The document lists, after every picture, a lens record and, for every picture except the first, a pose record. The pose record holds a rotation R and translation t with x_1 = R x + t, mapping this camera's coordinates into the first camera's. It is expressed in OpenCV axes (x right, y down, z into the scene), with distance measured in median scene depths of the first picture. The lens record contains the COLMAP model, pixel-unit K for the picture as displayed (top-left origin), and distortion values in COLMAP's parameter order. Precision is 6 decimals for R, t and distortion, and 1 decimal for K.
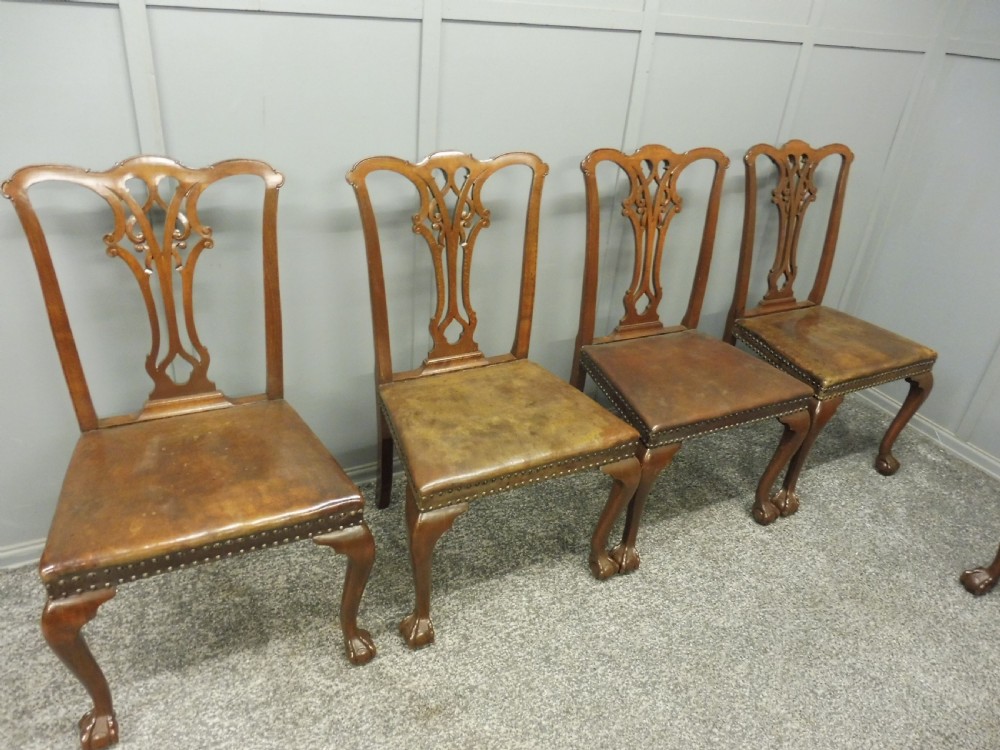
lens RADIAL K [[730.0, 0, 498.7], [0, 730.0, 379.0], [0, 0, 1]] dist [-0.077615, 0.052349]
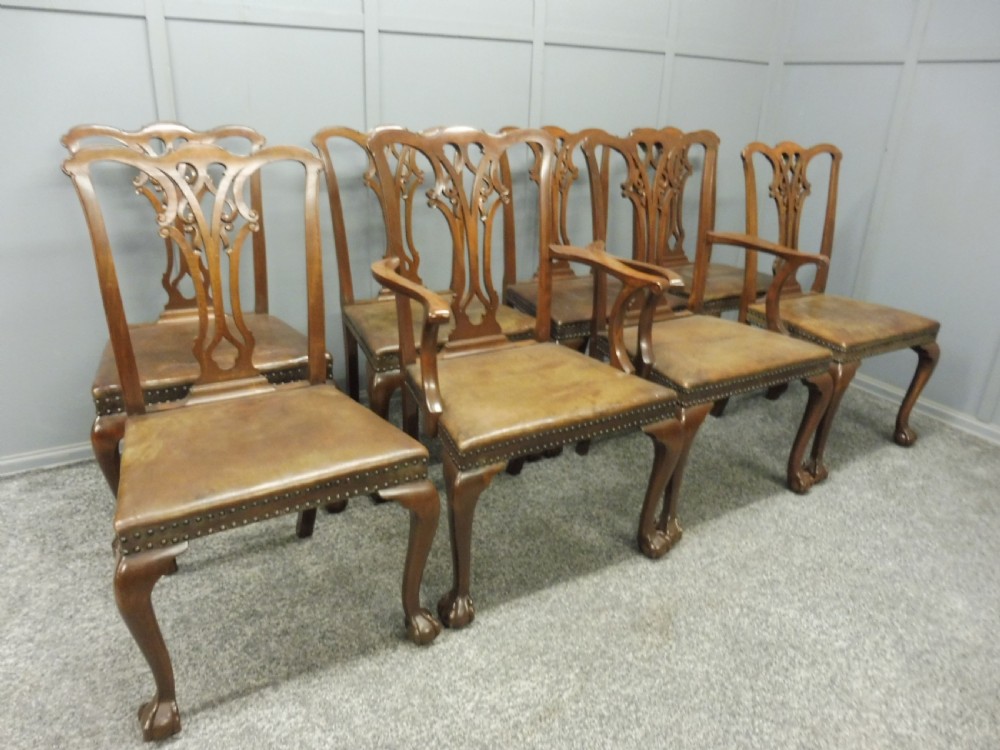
lens RADIAL K [[730.0, 0, 499.4], [0, 730.0, 376.6], [0, 0, 1]] dist [-0.077615, 0.052349]
pose [[0.997530, -0.061651, 0.033663, 0.059206], [0.065400, 0.990015, -0.124869, 0.314946], [-0.025629, 0.126762, 0.991602, -0.257810]]
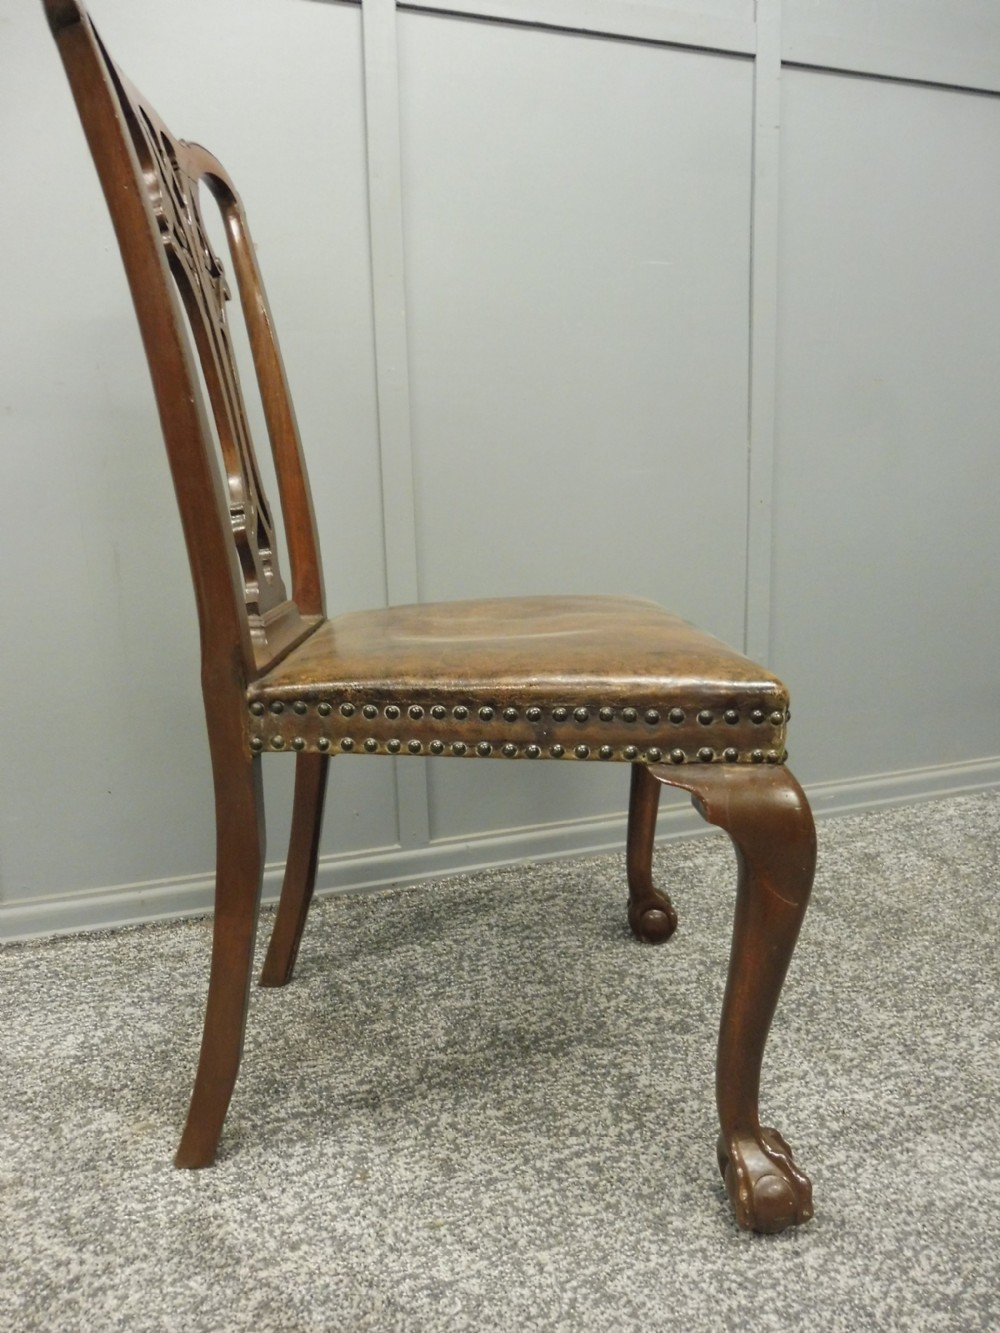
lens RADIAL K [[973.1, 0, 487.1], [0, 973.1, 674.6], [0, 0, 1]] dist [-0.077615, 0.052349]
pose [[0.982696, -0.076355, -0.168756, 0.080963], [0.017225, 0.944805, -0.327180, 0.271808], [0.184424, 0.318612, 0.929771, 0.432159]]
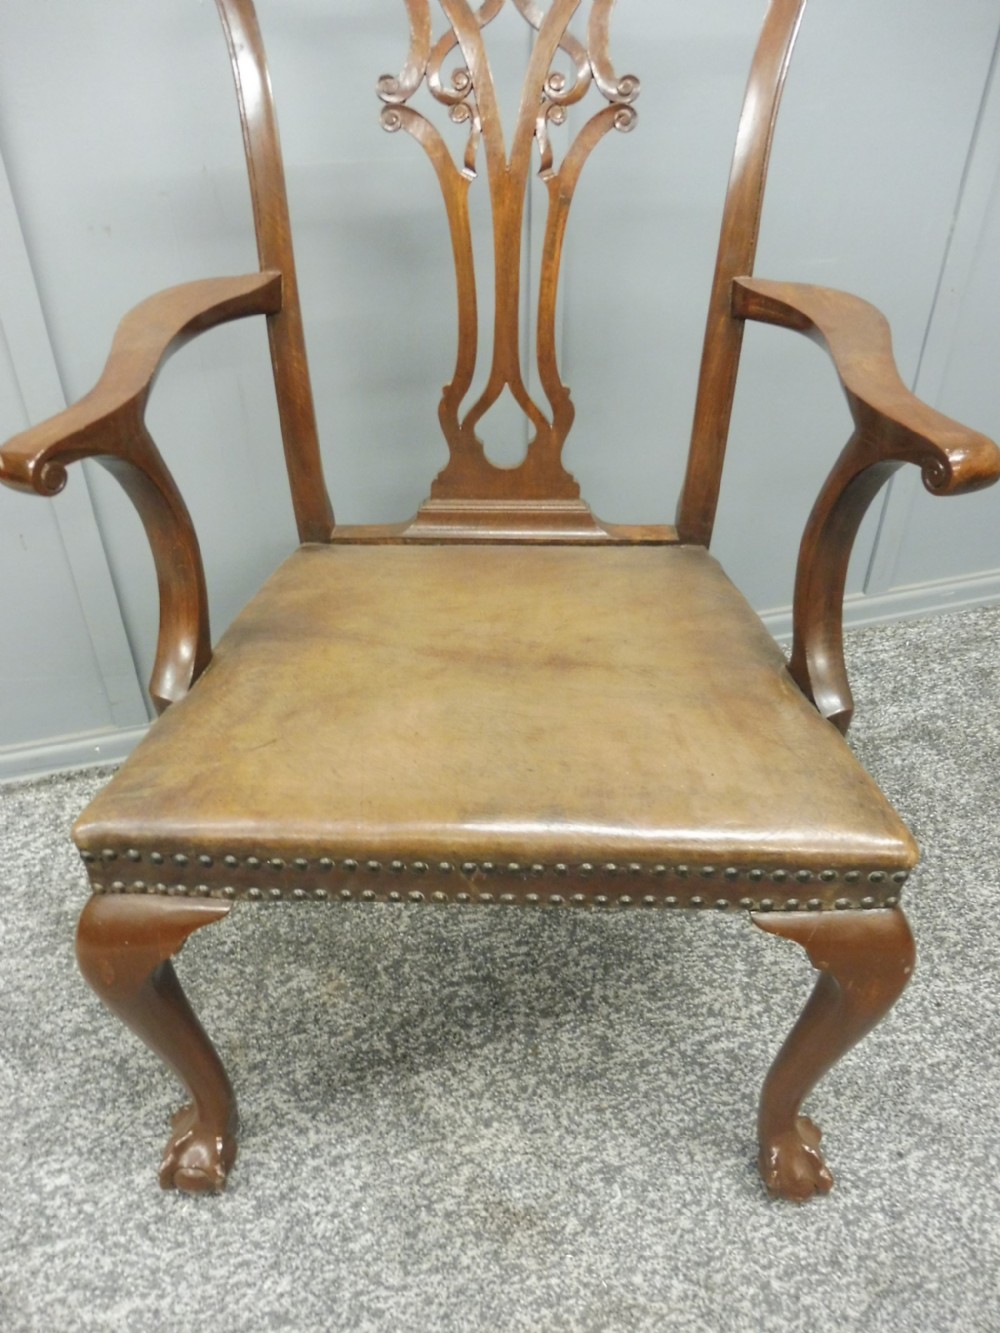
lens RADIAL K [[973.1, 0, 487.9], [0, 973.1, 671.5], [0, 0, 1]] dist [-0.077615, 0.052349]
pose [[0.976298, 0.041850, -0.212346, 0.001027], [-0.020821, 0.994737, 0.100320, 0.060198], [0.215427, -0.093521, 0.972031, 0.404250]]
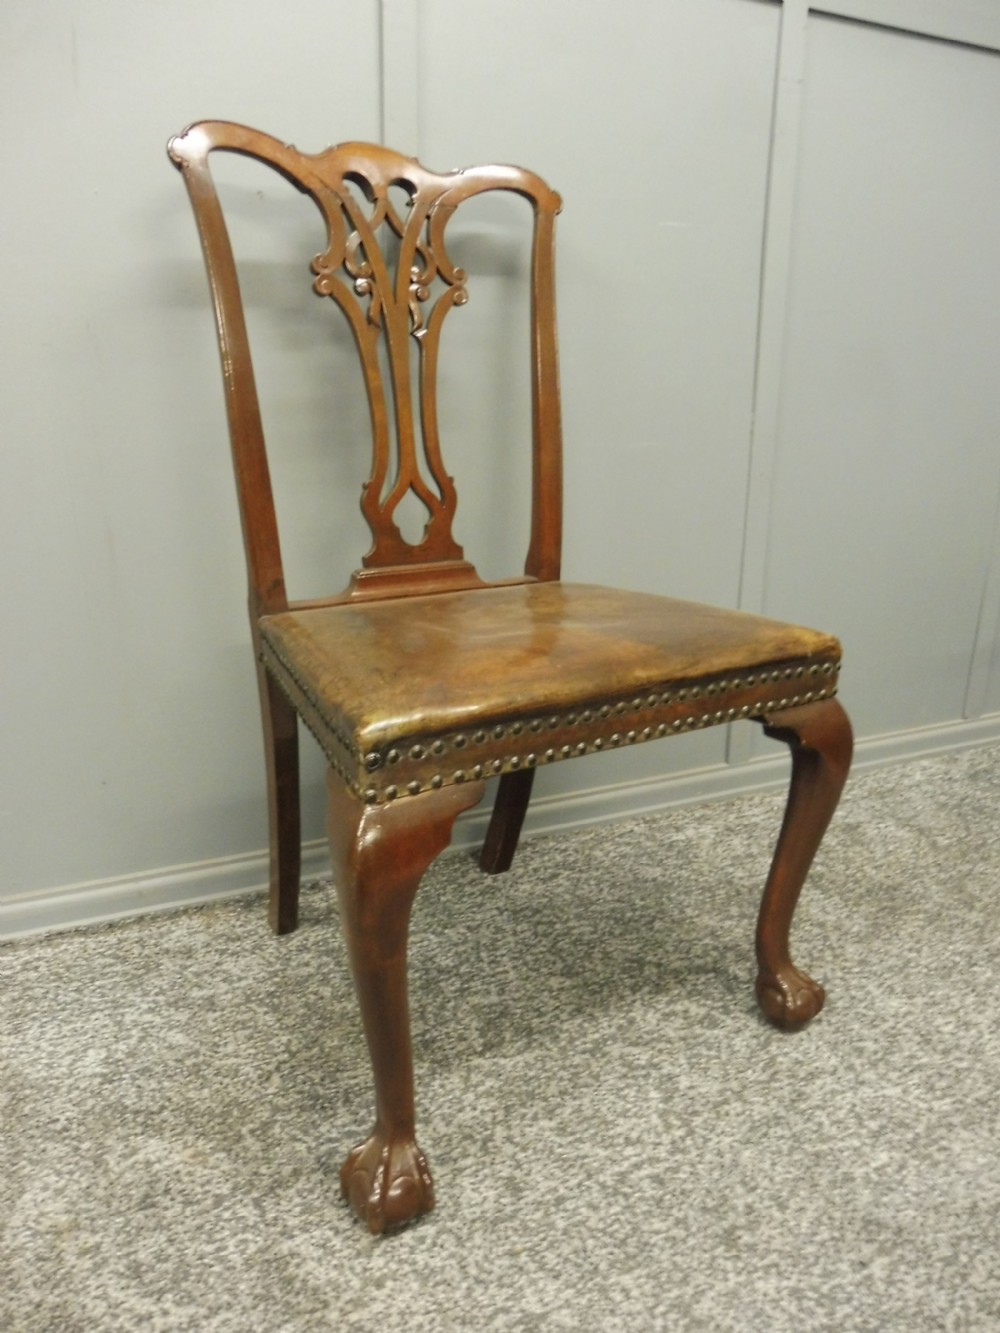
lens RADIAL K [[973.1, 0, 486.6], [0, 973.1, 674.8], [0, 0, 1]] dist [-0.077615, 0.052349]
pose [[0.995418, -0.057167, -0.076645, -0.004511], [0.037904, 0.971836, -0.232589, 0.204071], [0.087783, 0.228618, 0.969550, 0.421663]]
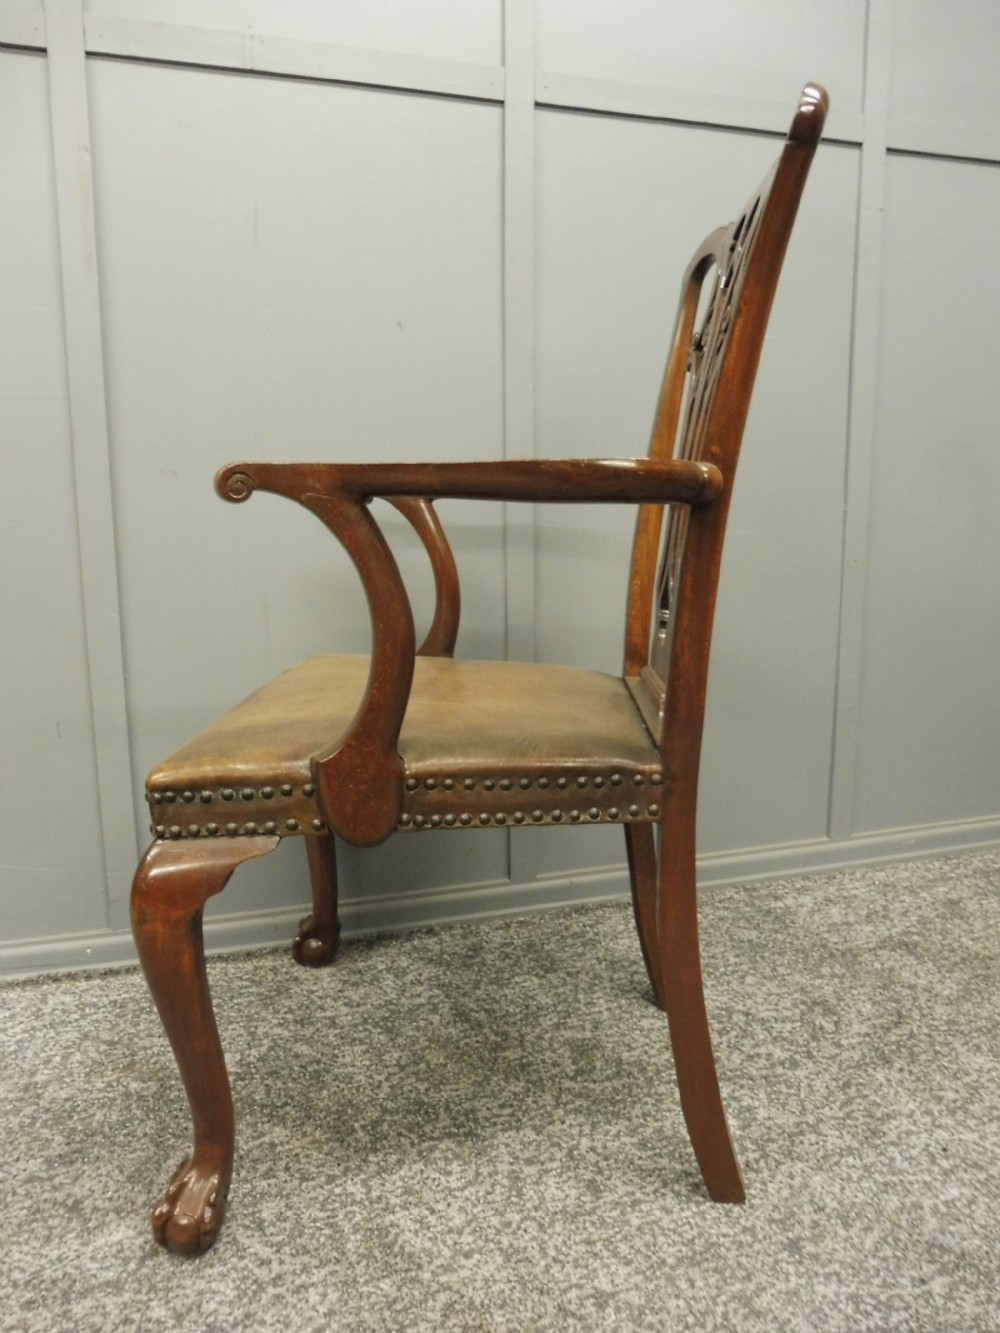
lens RADIAL K [[973.1, 0, 484.6], [0, 973.1, 671.9], [0, 0, 1]] dist [-0.077615, 0.052349]
pose [[0.977037, -0.055477, -0.205720, 0.024153], [-0.017924, 0.940687, -0.338801, 0.258236], [0.212313, 0.334709, 0.918092, 0.353468]]
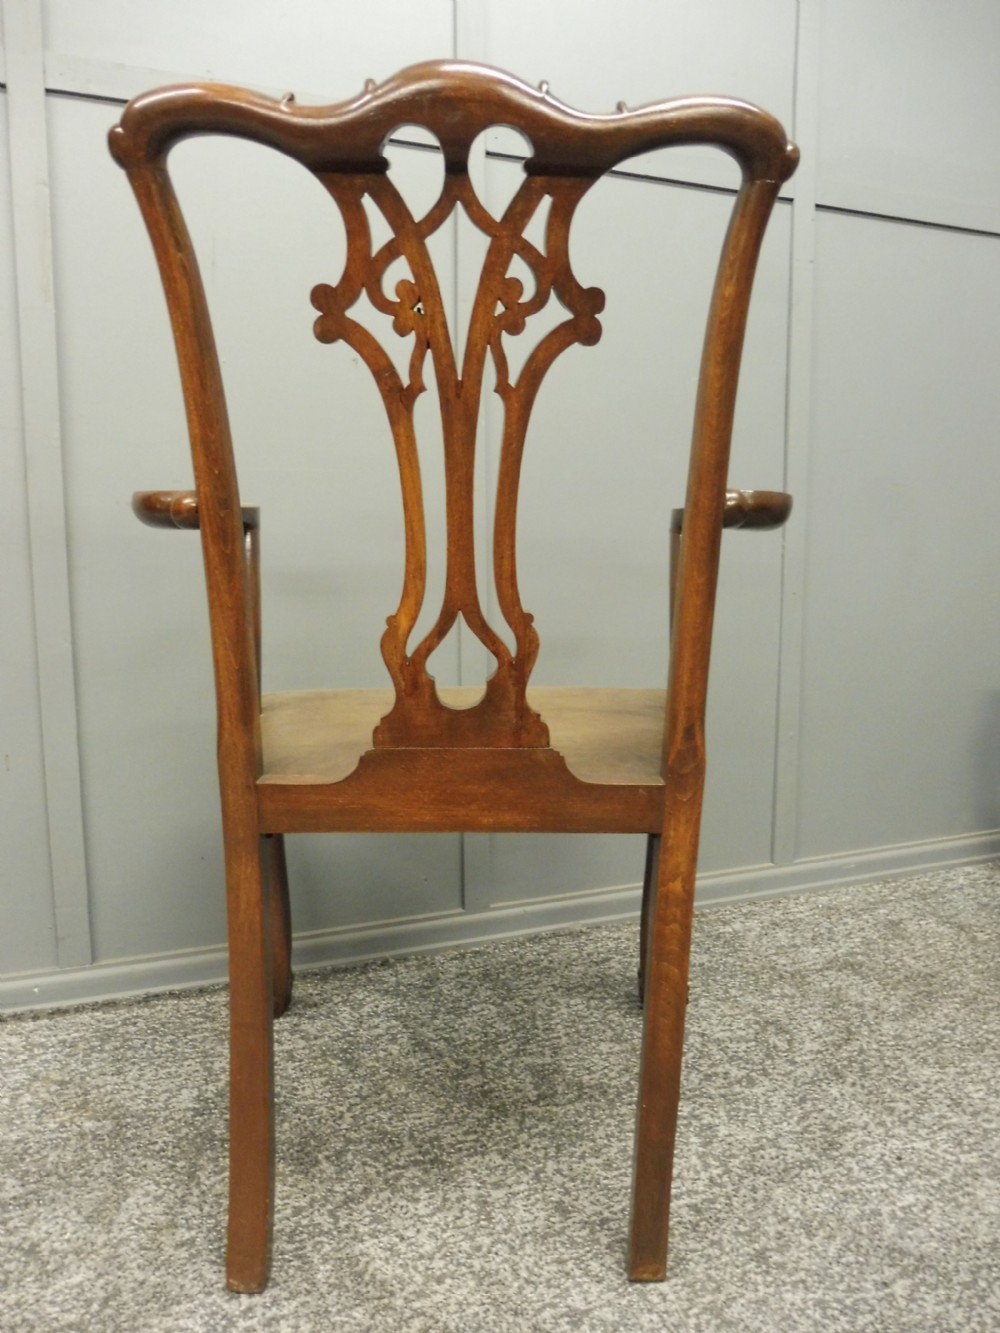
lens RADIAL K [[973.1, 0, 484.1], [0, 973.1, 673.6], [0, 0, 1]] dist [-0.077615, 0.052349]
pose [[0.988311, -0.068361, -0.136264, 0.007513], [0.011978, 0.925883, -0.377620, 0.271827], [0.151979, 0.371574, 0.915879, 0.343444]]
